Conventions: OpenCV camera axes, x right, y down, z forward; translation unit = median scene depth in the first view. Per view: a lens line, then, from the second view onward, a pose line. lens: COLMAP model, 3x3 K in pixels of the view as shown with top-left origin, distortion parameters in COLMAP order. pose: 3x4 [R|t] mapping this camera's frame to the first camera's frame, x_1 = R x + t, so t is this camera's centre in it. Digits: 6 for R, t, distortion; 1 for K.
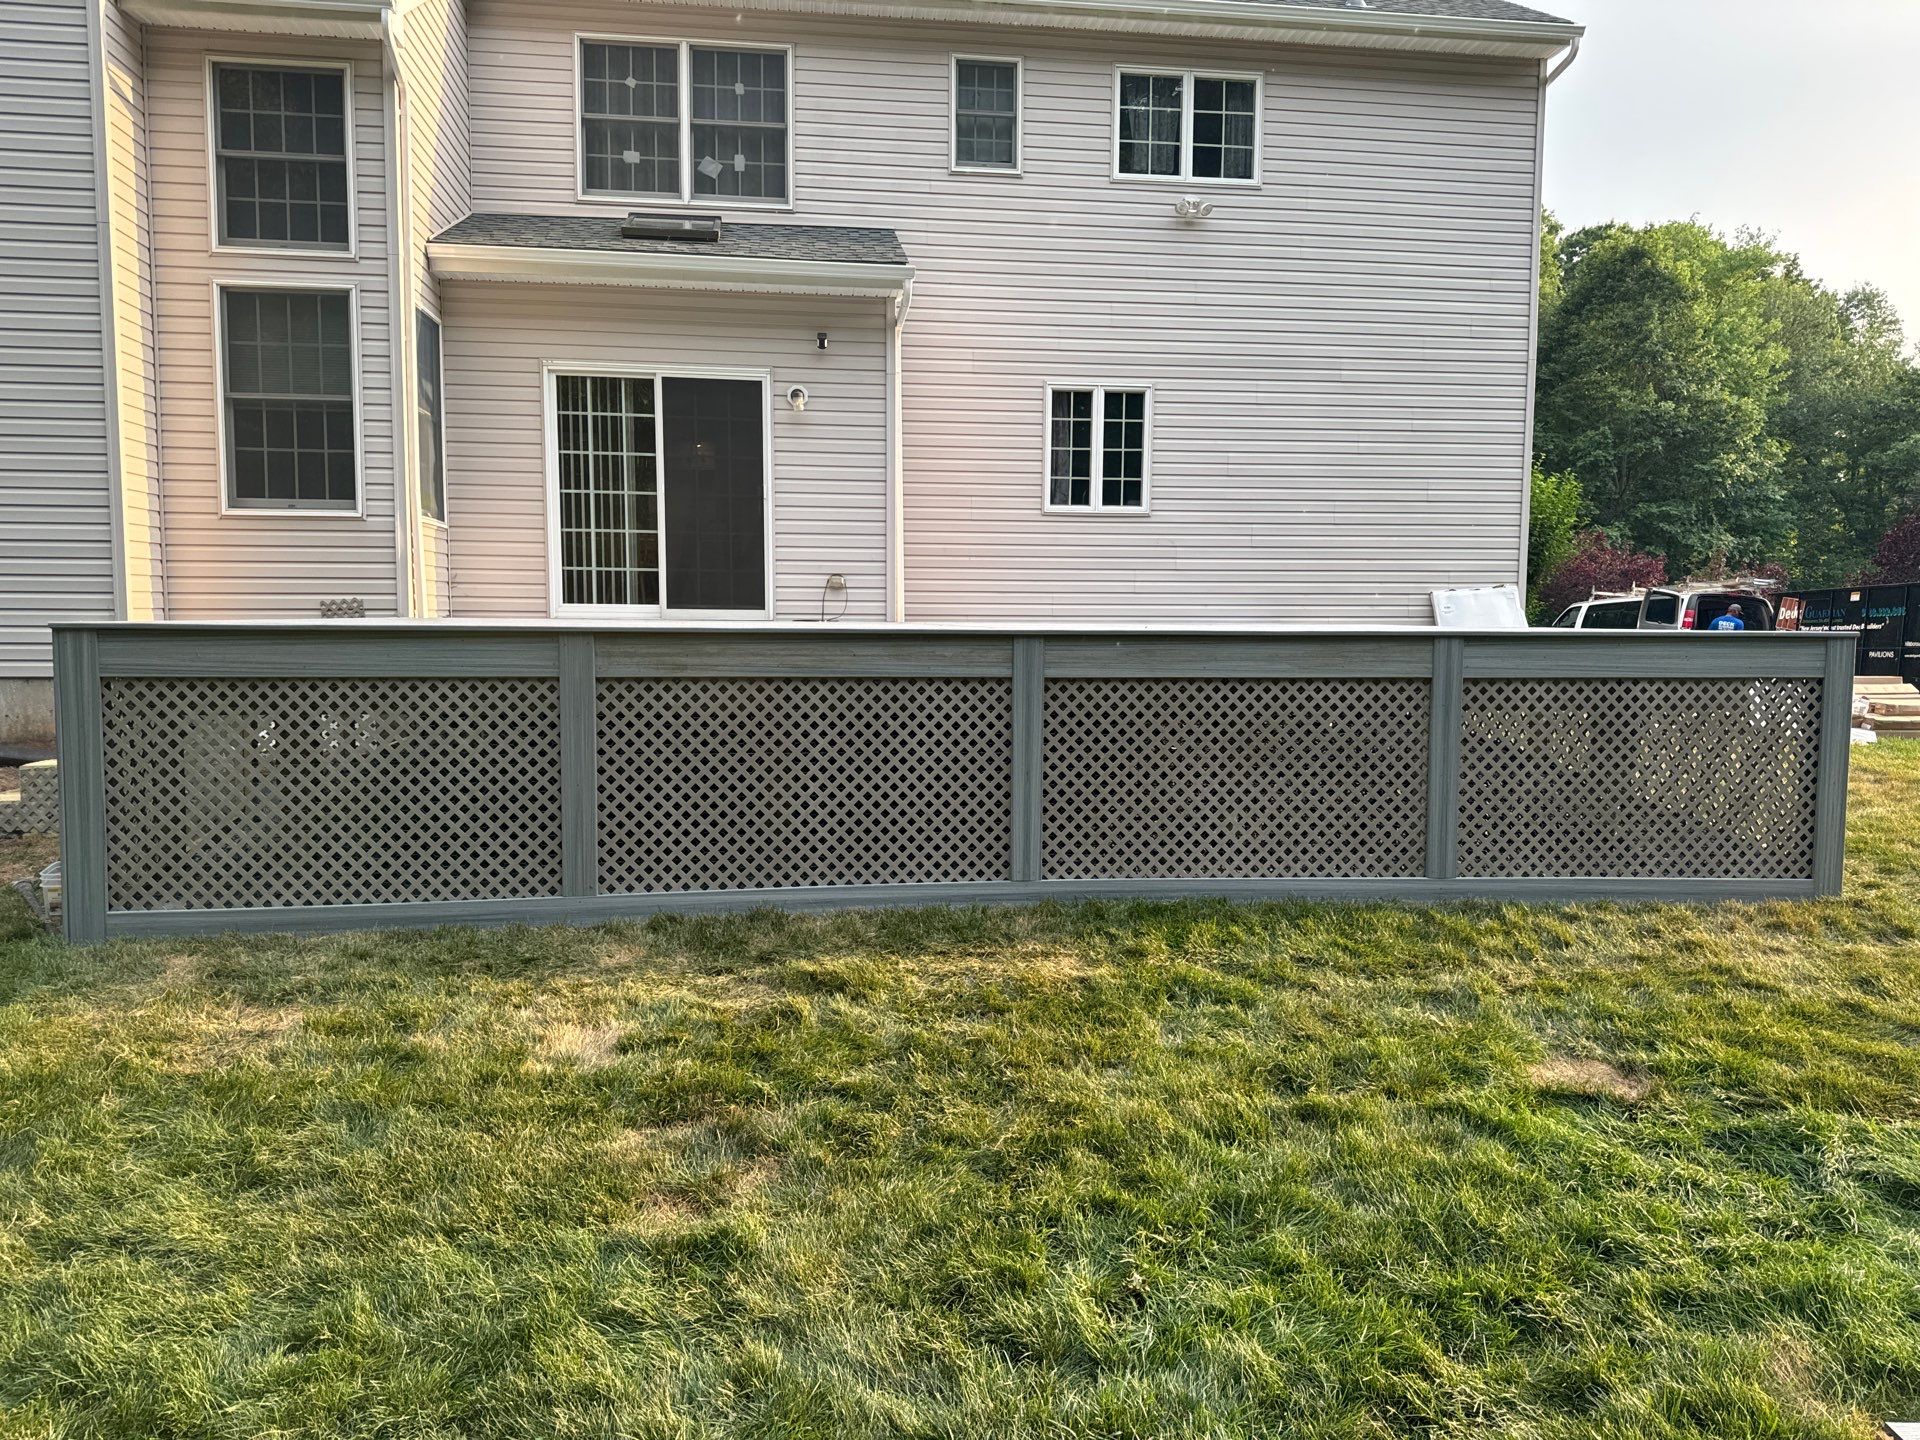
lens RADIAL K [[1355.8, 0, 962.1], [0, 1355.8, 761.3], [0, 0, 1]] dist [0.044649, -0.052006]
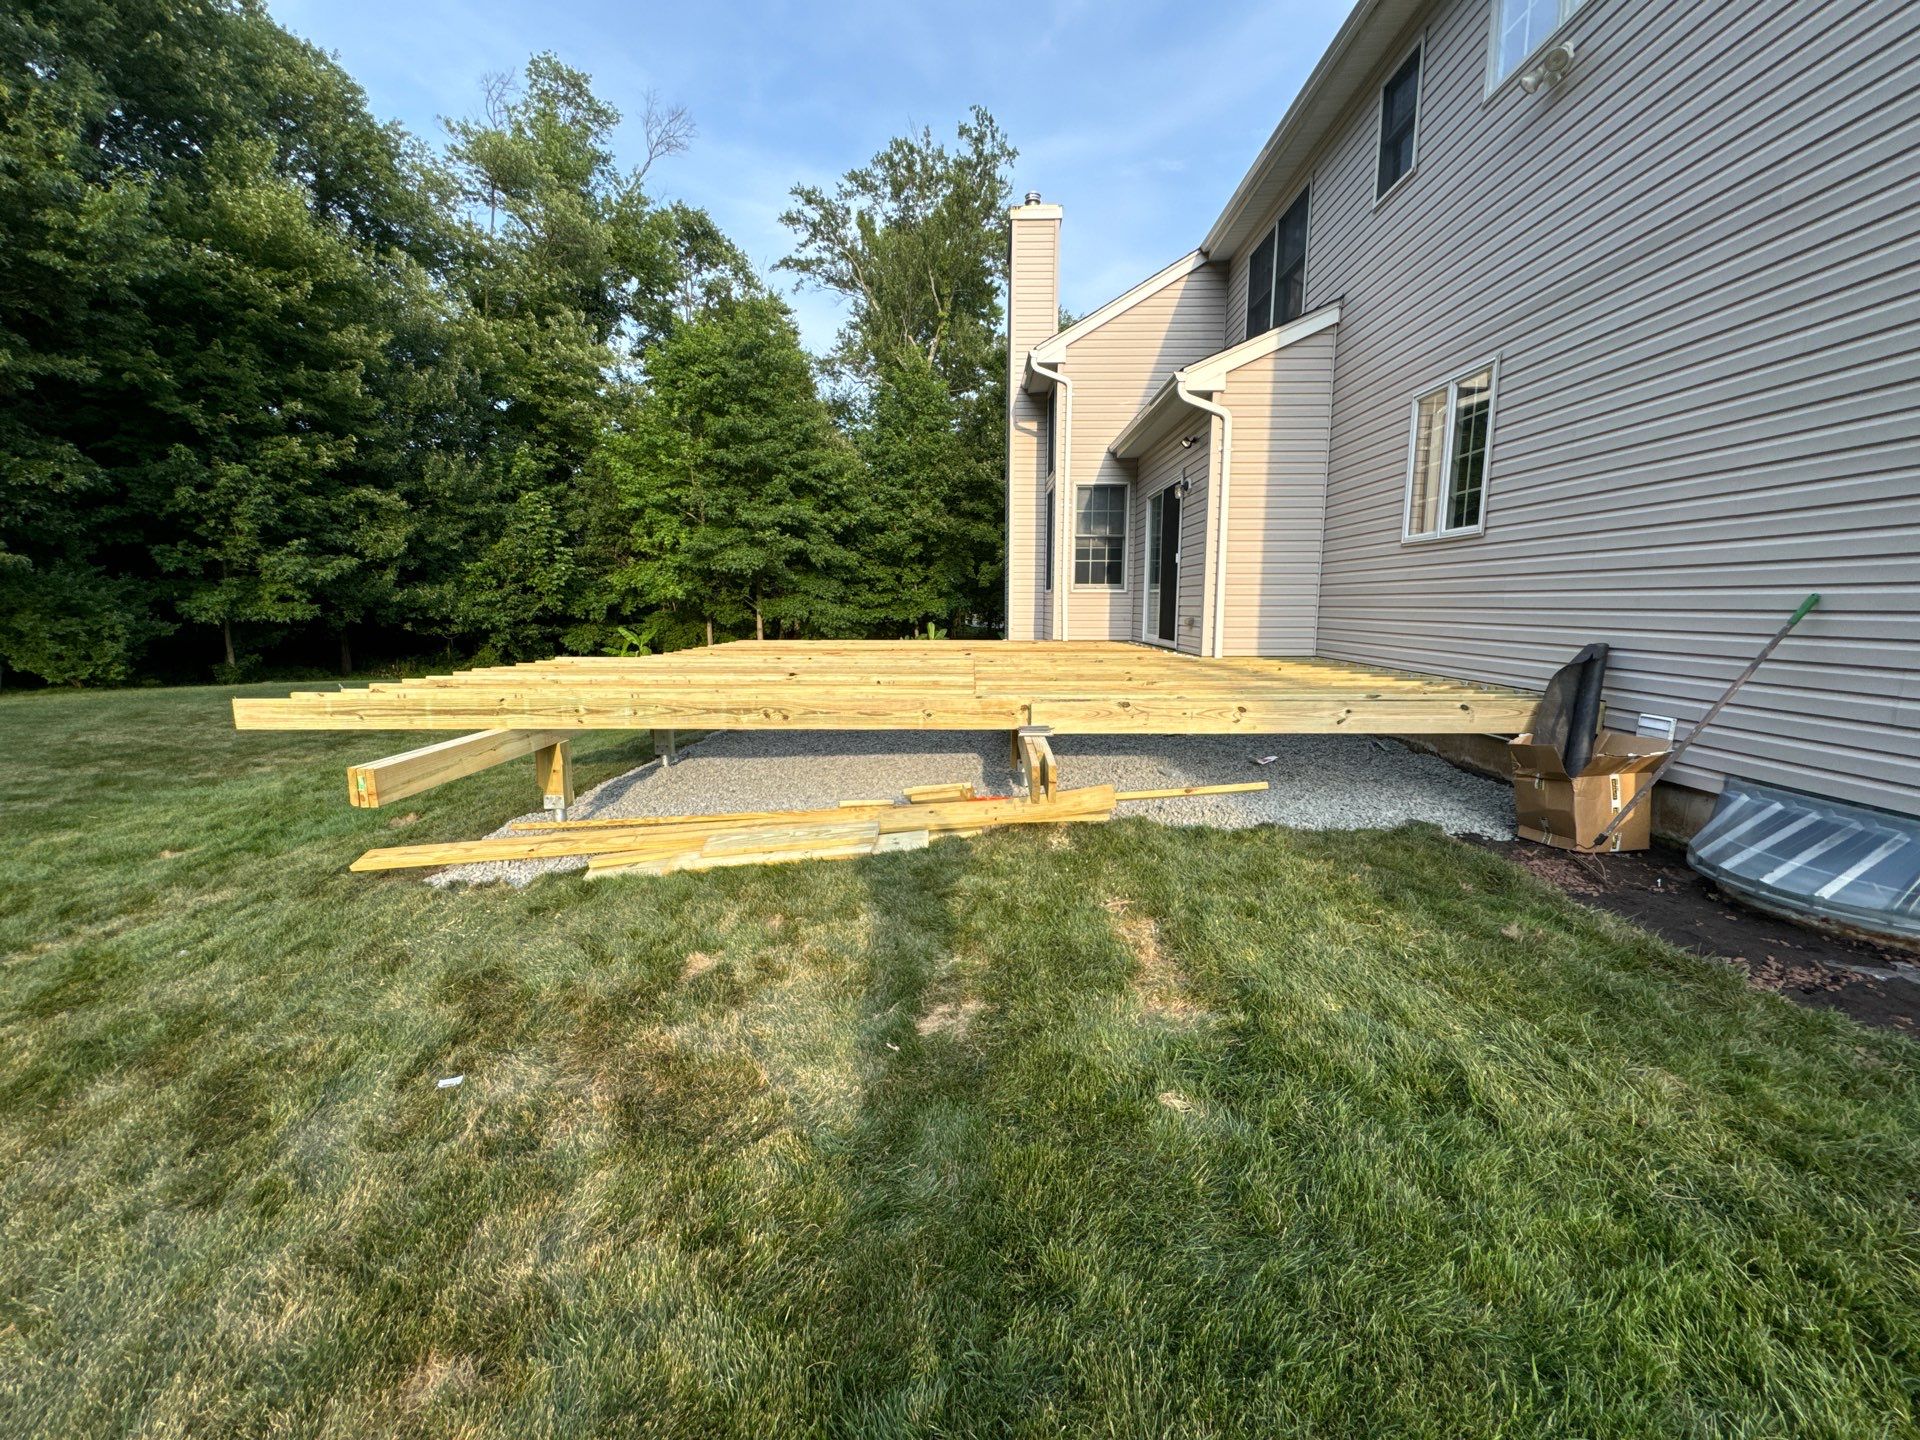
lens RADIAL K [[767.7, 0, 953.0], [0, 767.7, 728.9], [0, 0, 1]] dist [-0.002692, 0.000267]
pose [[-0.150976, 0.151410, -0.976873, 0.642187], [-0.106262, 0.979989, 0.168315, -0.121603], [0.982809, 0.129217, -0.131866, 0.818837]]
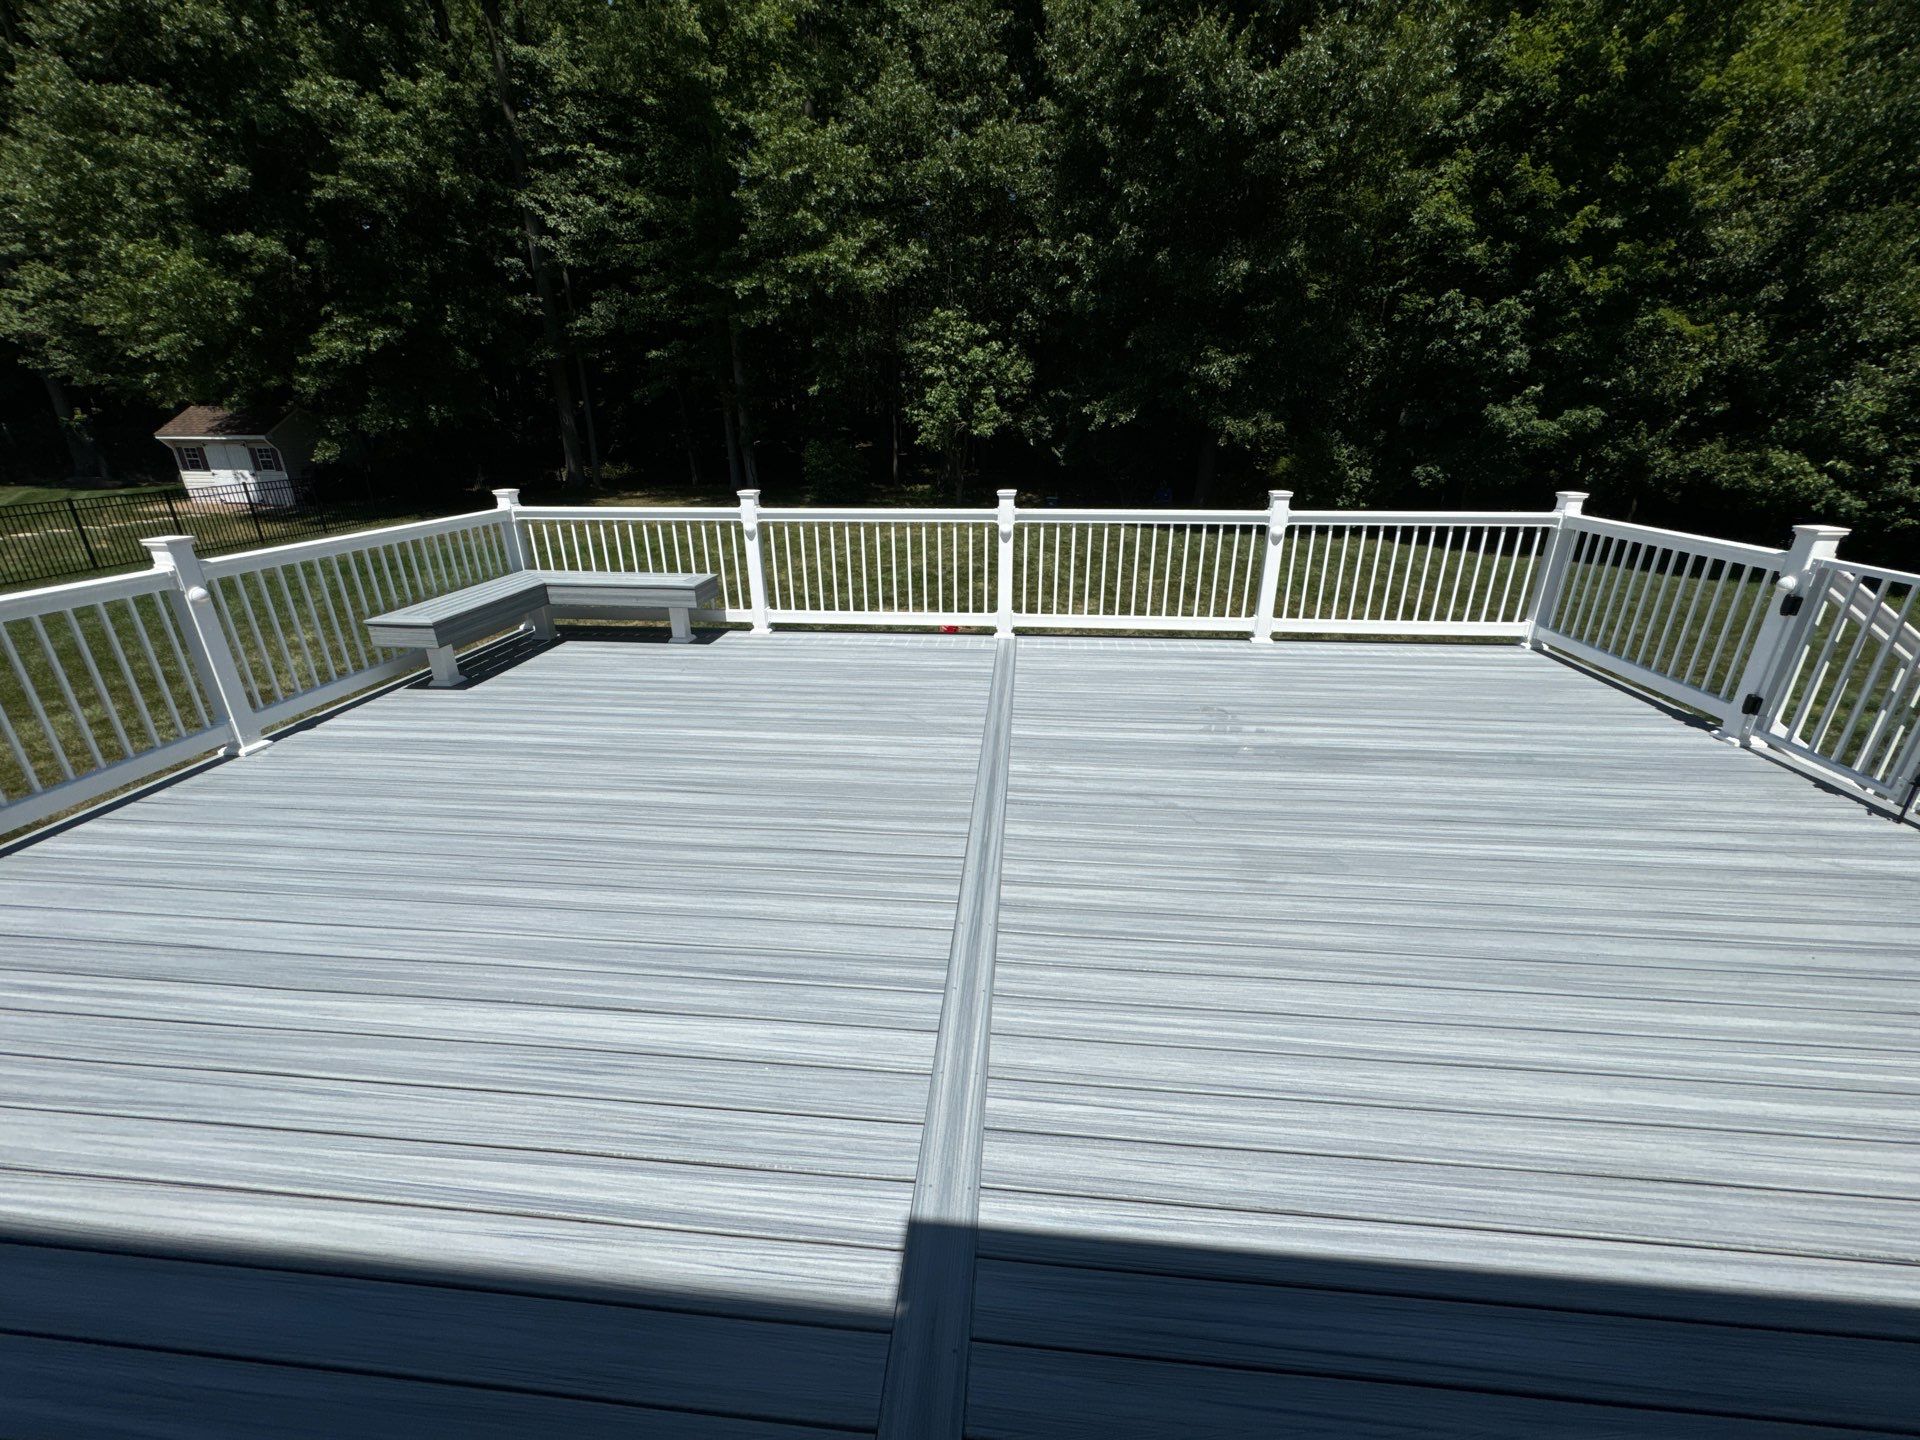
lens RADIAL K [[767.7, 0, 959.5], [0, 767.7, 717.8], [0, 0, 1]] dist [-0.002692, 0.000267]
pose [[-0.975583, -0.084662, 0.202656, -0.046406], [0.018209, 0.888361, 0.458784, -0.210558], [-0.218873, 0.451273, -0.865129, 0.883937]]
